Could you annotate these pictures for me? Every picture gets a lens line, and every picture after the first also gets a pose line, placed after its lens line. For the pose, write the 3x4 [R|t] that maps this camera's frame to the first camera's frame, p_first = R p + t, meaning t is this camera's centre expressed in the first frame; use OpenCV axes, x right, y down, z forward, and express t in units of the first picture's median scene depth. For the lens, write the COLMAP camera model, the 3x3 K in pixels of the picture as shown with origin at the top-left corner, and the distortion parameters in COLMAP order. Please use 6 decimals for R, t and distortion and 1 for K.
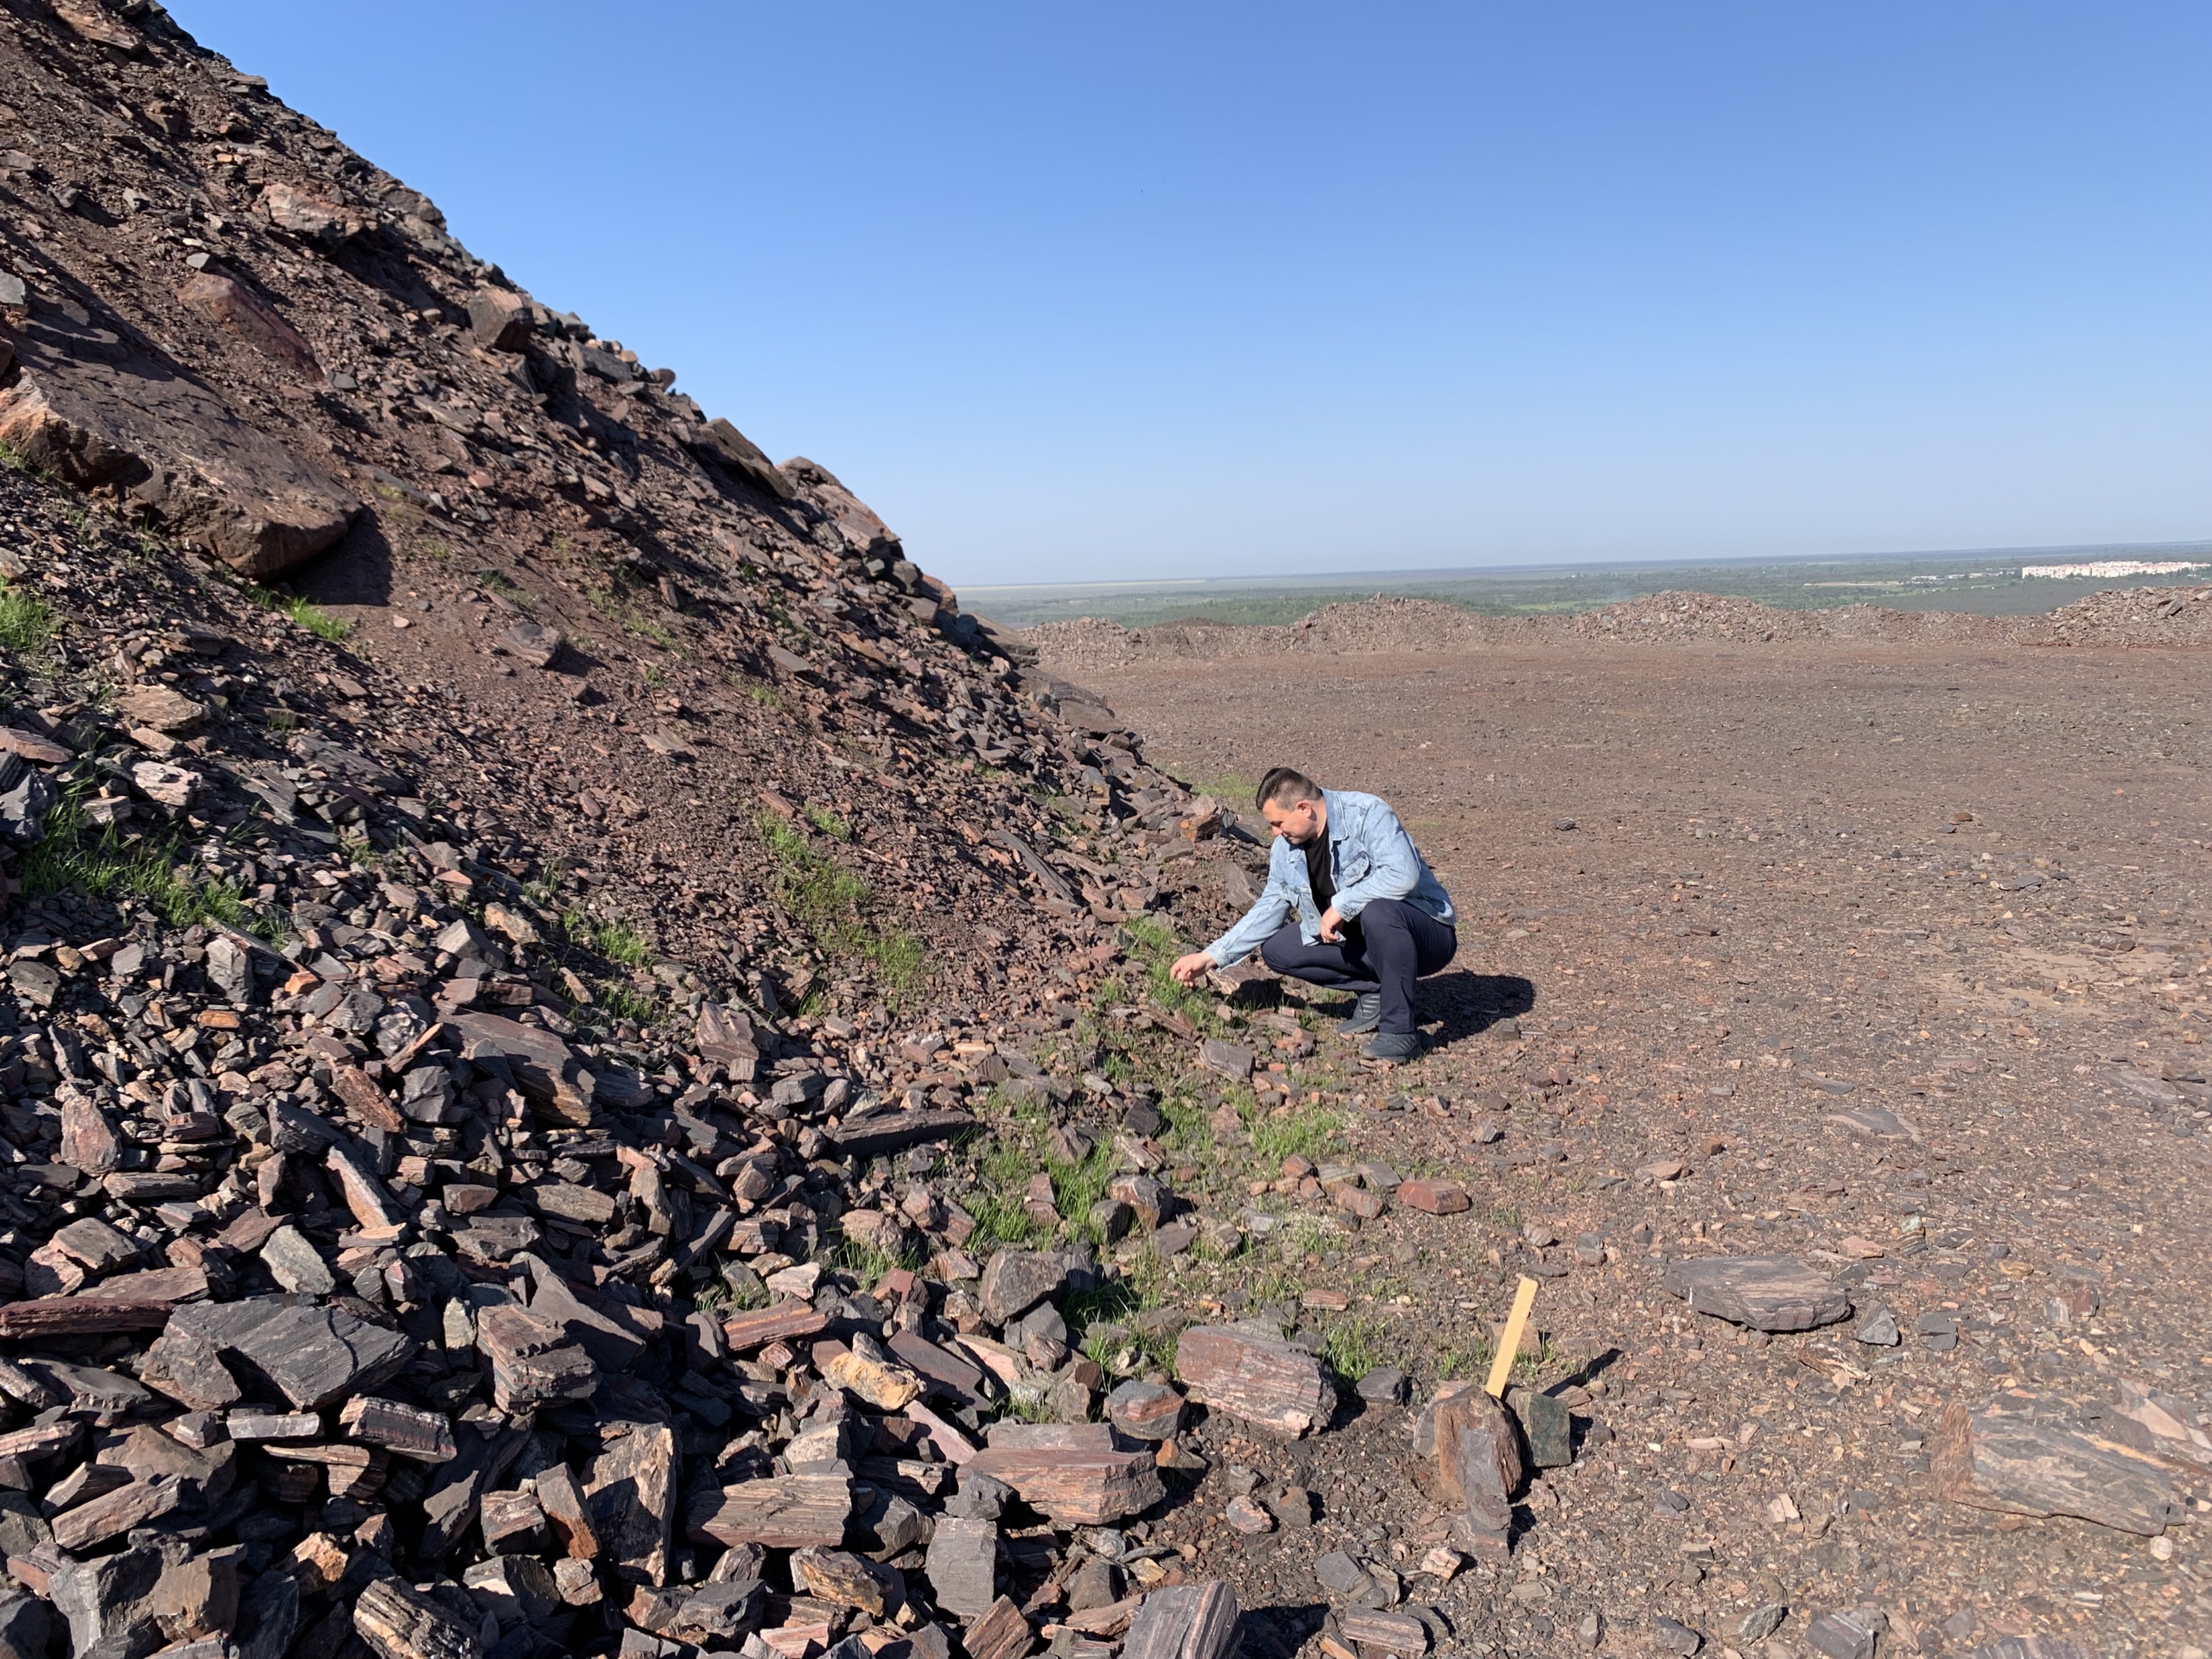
lens RADIAL K [[1711.3, 0, 1090.0], [0, 1711.3, 825.7], [0, 0, 1]] dist [0.025598, -0.027478]
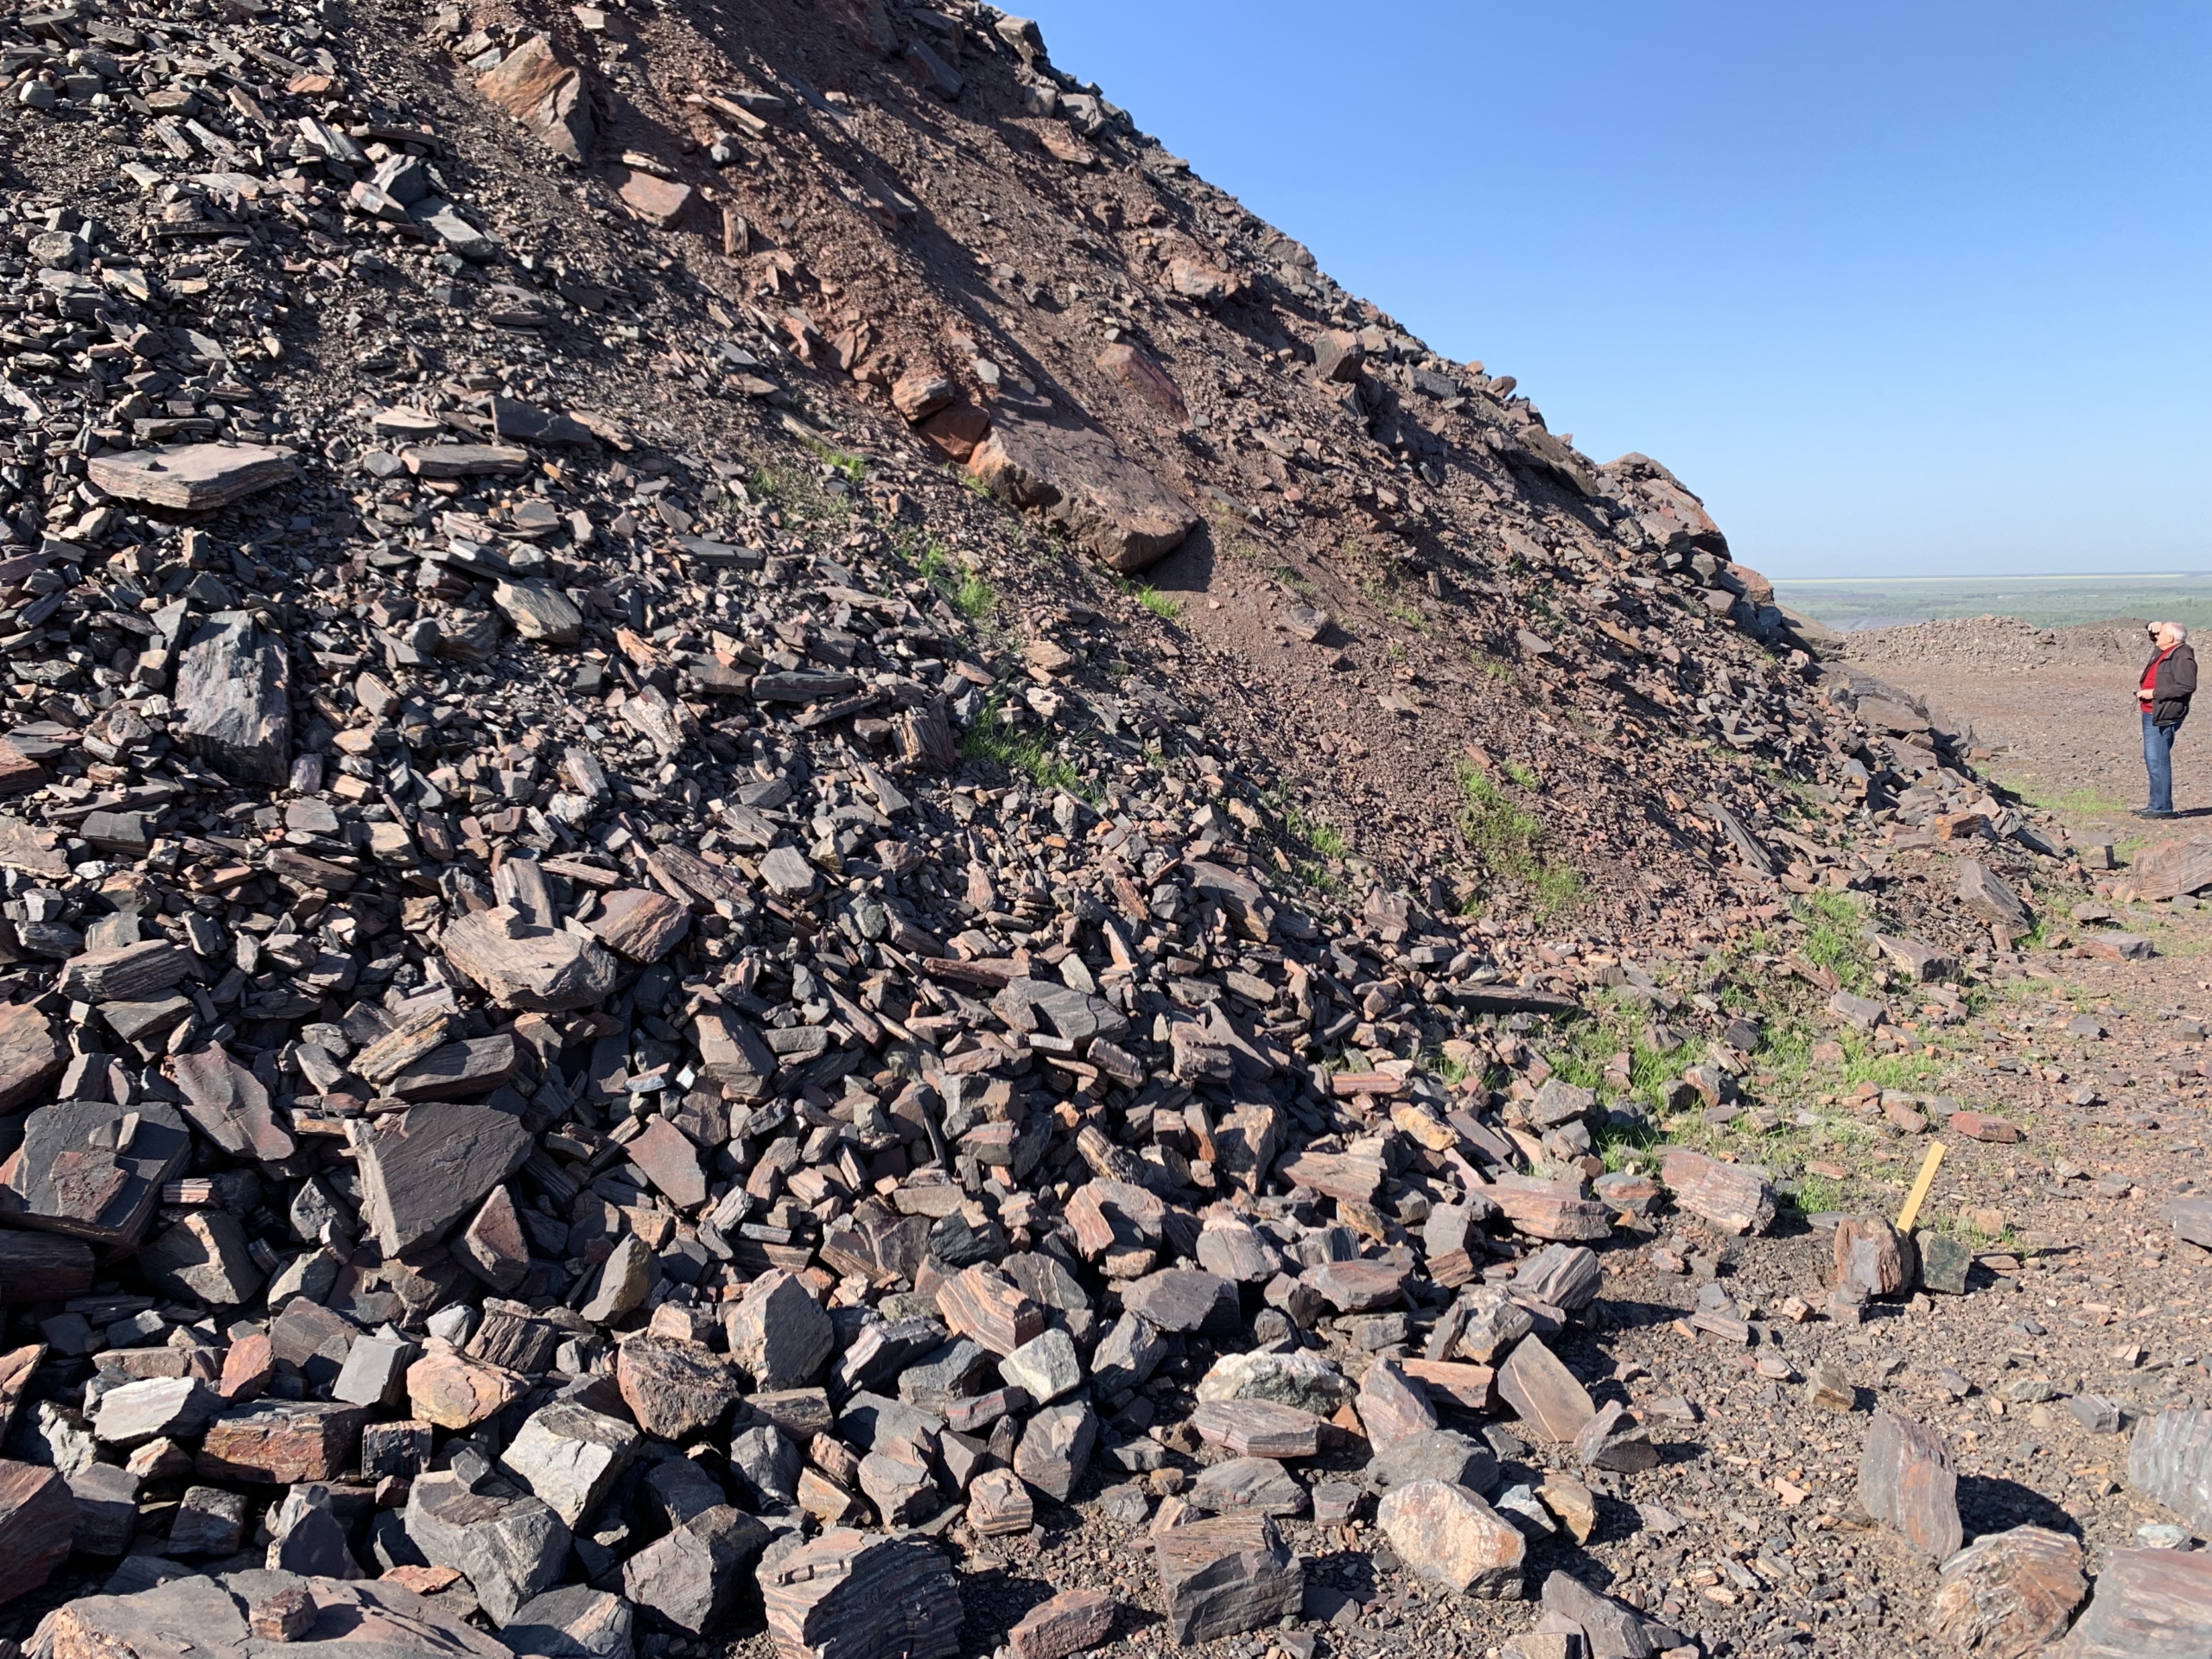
lens RADIAL K [[1711.3, 0, 1106.5], [0, 1711.3, 834.3], [0, 0, 1]] dist [0.025598, -0.027478]
pose [[0.883815, 0.087011, -0.459675, 0.217570], [-0.081085, 0.996172, 0.032660, 0.035161], [0.460757, 0.008408, 0.887487, -0.325811]]
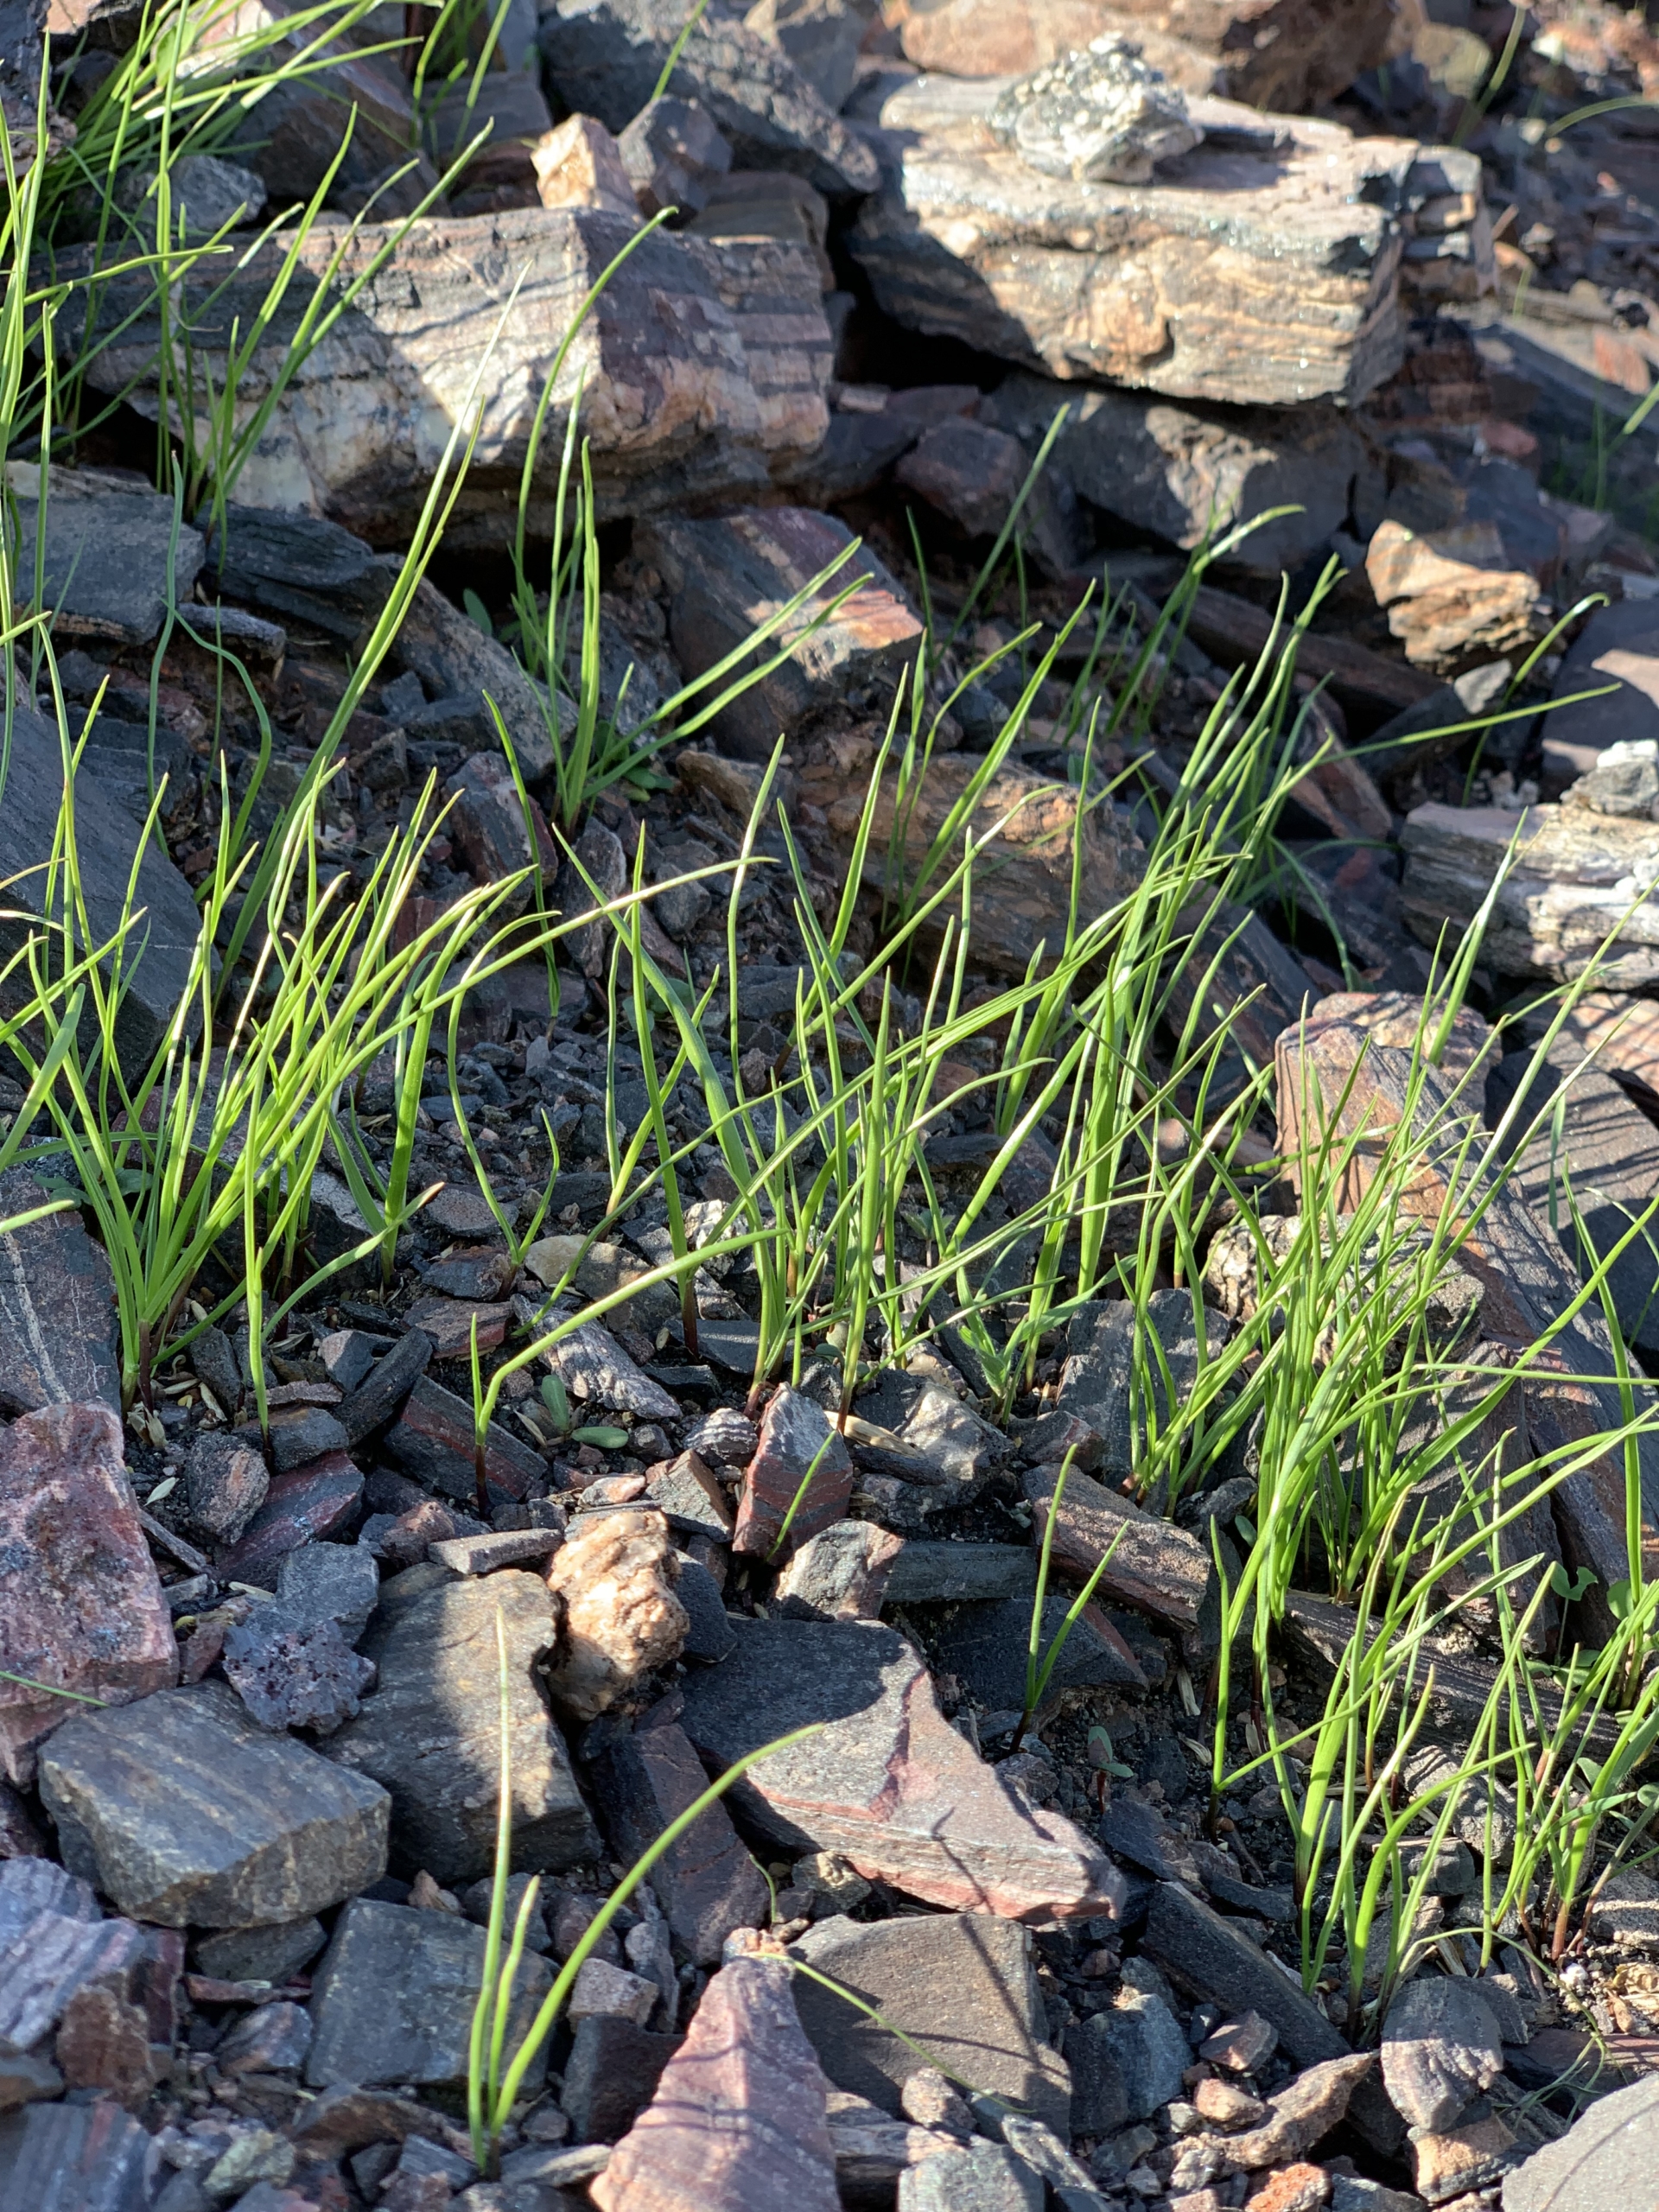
lens RADIAL K [[3426.9, 0, 836.3], [0, 3426.9, 1112.2], [0, 0, 1]] dist [0.072458, 0.000000]
pose [[0.846006, 0.001906, -0.533170, -0.378277], [-0.010682, 0.999853, -0.013375, 0.024949], [0.533066, 0.017011, 0.845902, 0.696353]]
